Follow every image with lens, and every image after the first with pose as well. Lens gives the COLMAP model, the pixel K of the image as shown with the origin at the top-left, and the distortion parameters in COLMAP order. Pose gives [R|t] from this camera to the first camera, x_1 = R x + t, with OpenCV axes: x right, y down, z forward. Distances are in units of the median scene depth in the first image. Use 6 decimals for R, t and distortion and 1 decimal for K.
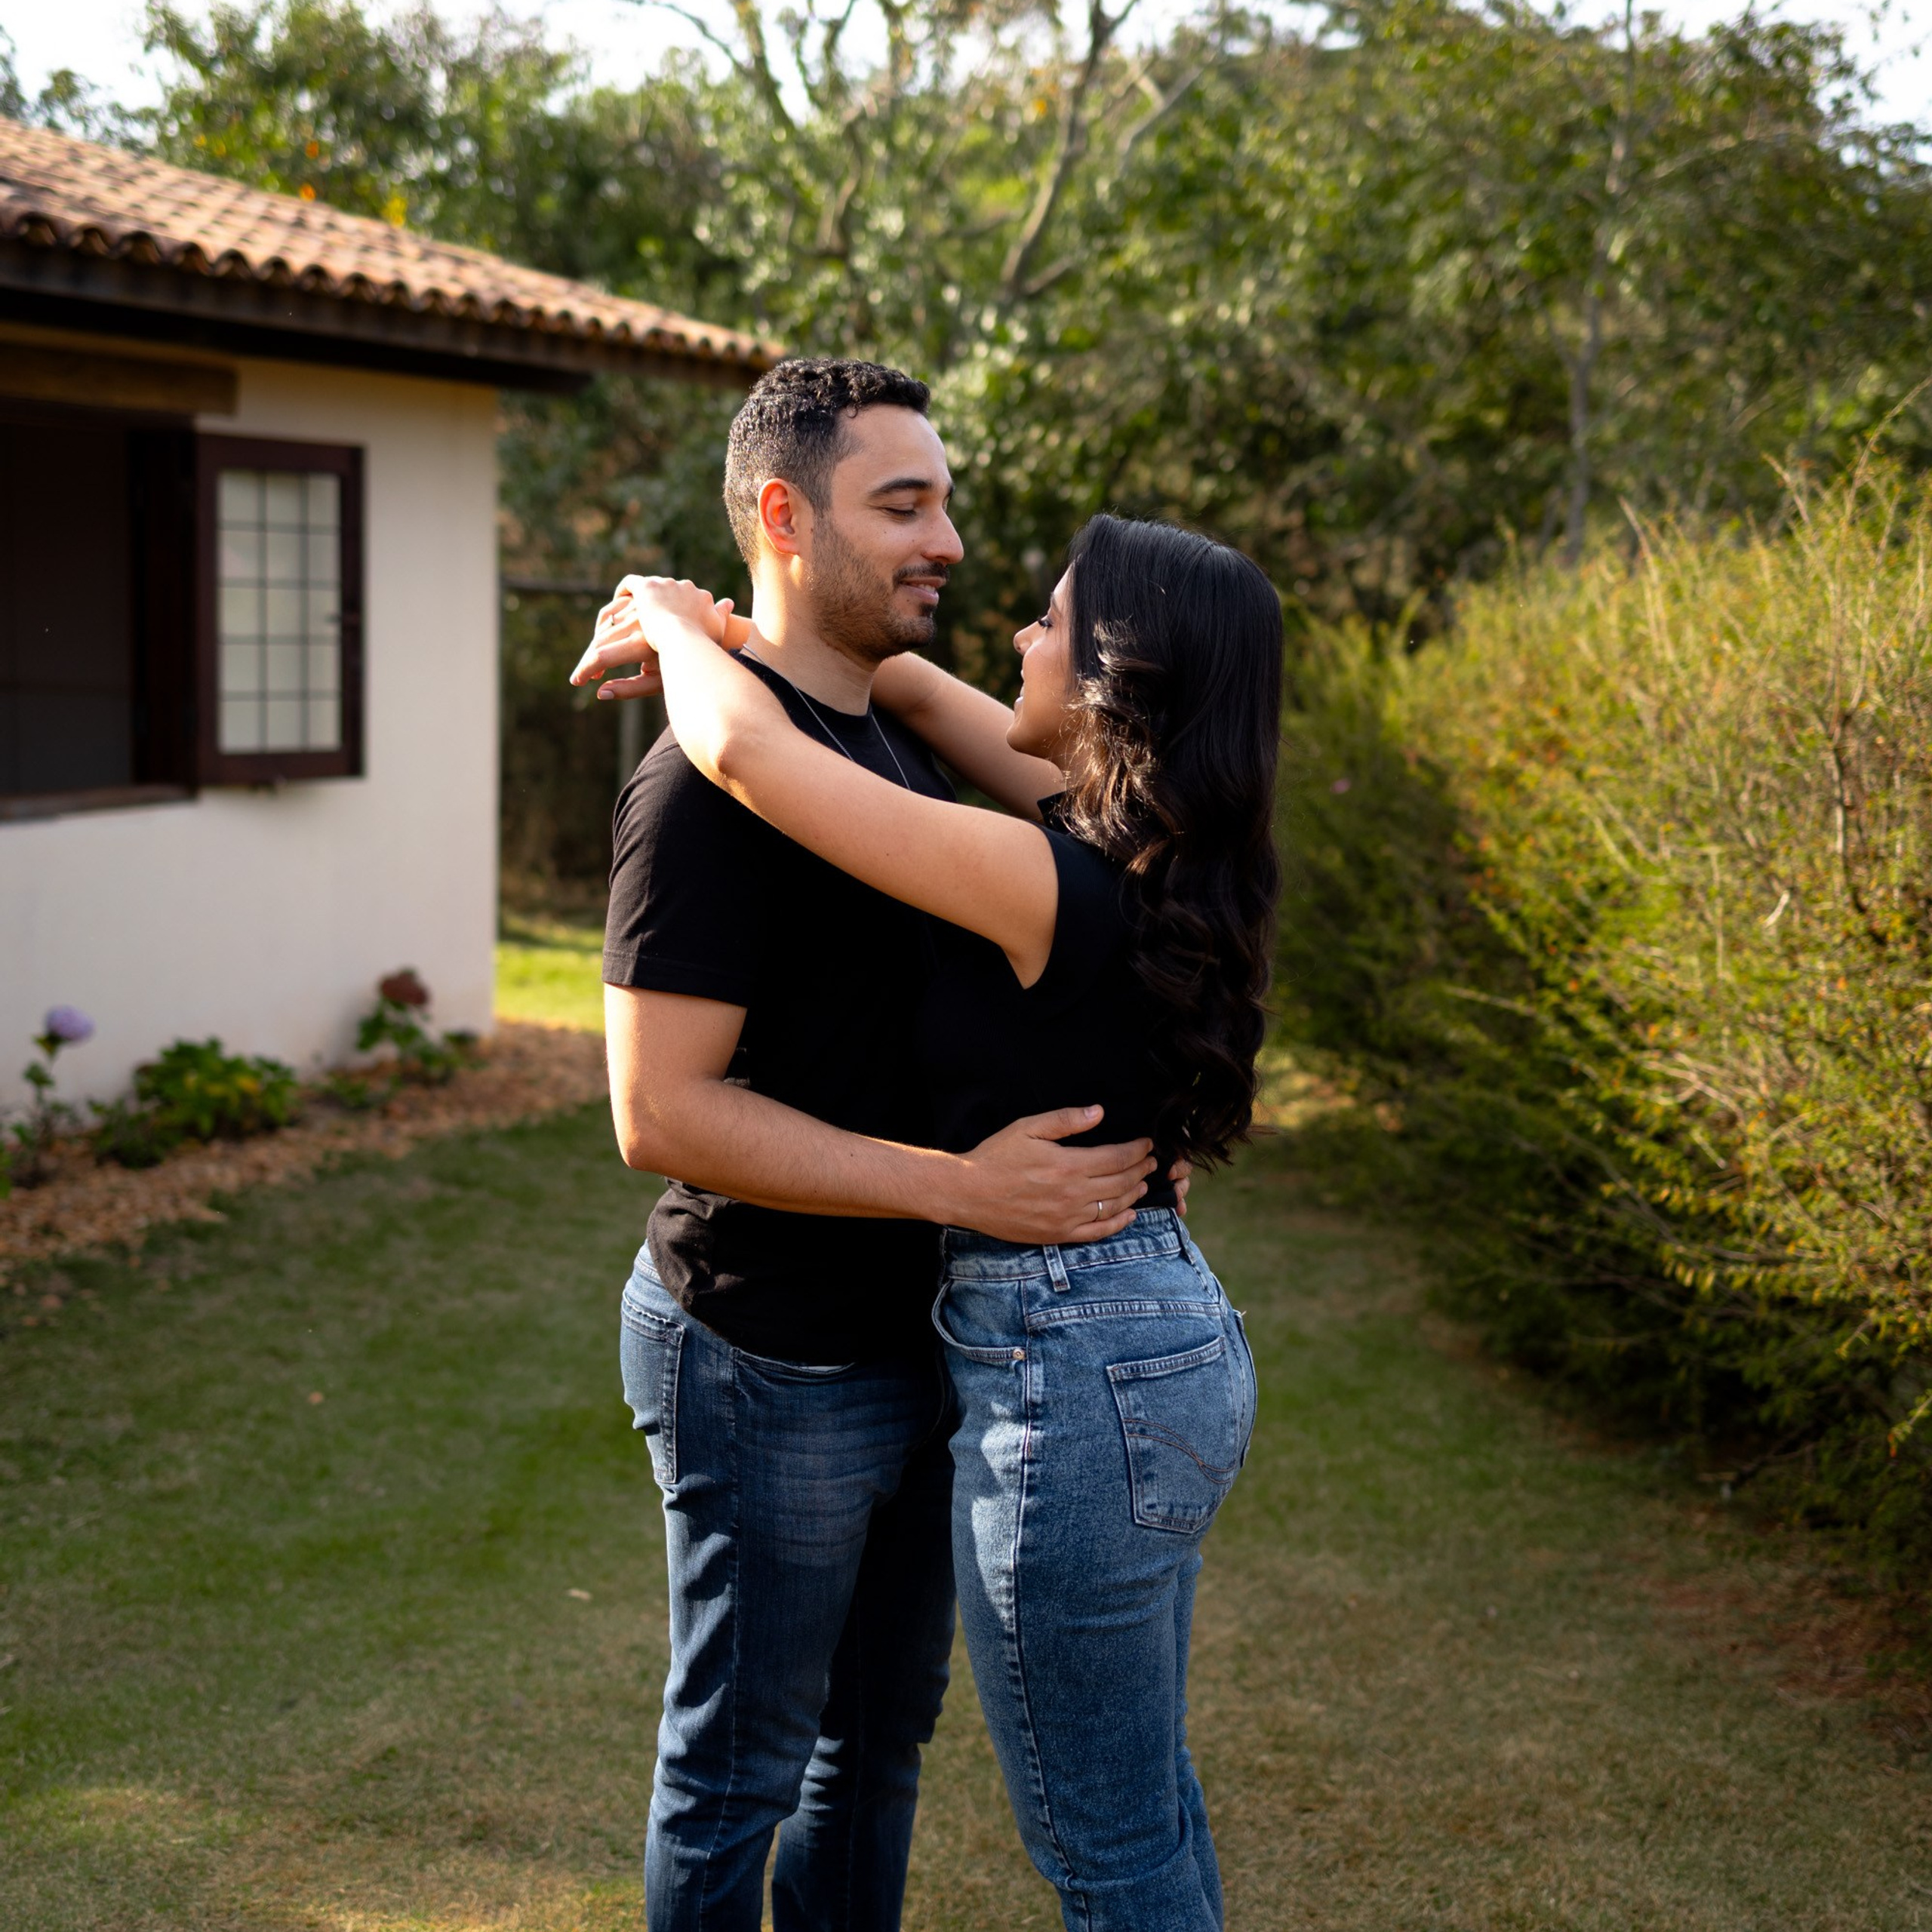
lens RADIAL K [[2902.0, 0, 955.1], [0, 2902.0, 967.2], [0, 0, 1]] dist [0.021654, 0.000000]
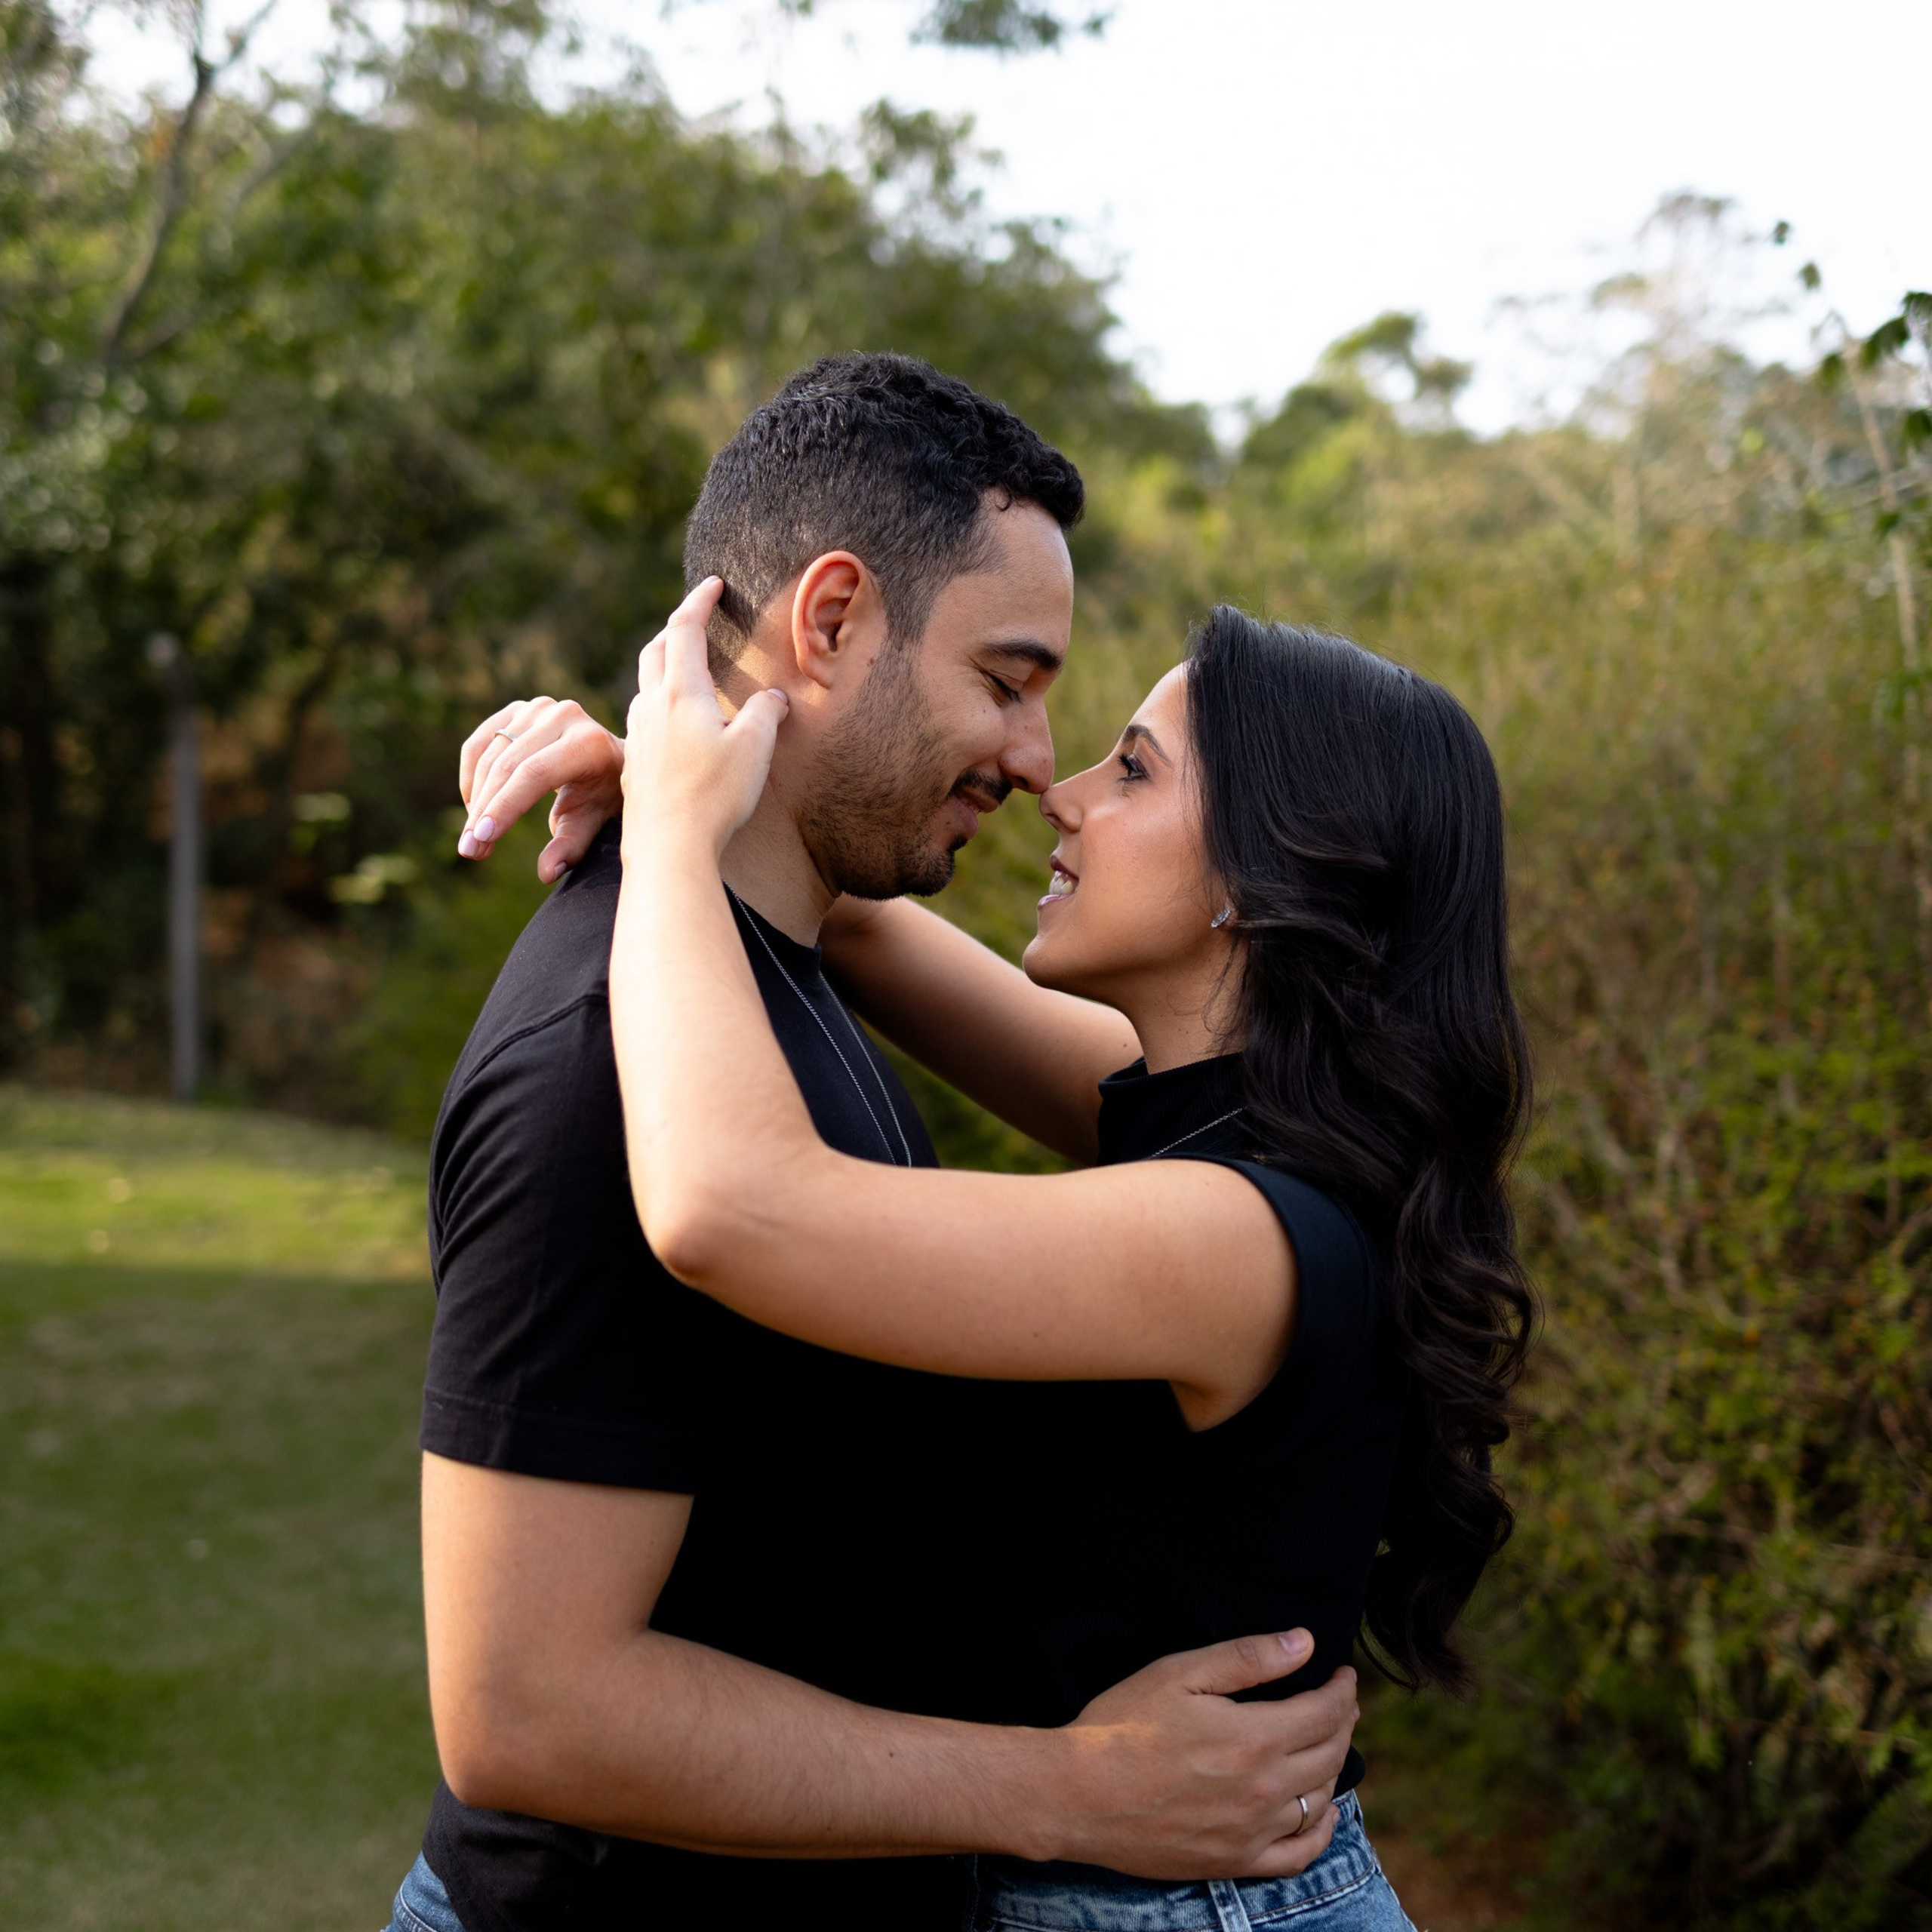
lens RADIAL K [[2902.0, 0, 980.0], [0, 2902.0, 982.1], [0, 0, 1]] dist [0.021654, 0.000000]
pose [[0.946009, -0.045333, 0.320953, -0.038918], [0.052940, 0.998485, -0.015010, -0.015217], [-0.319786, 0.031191, 0.946976, 0.098235]]
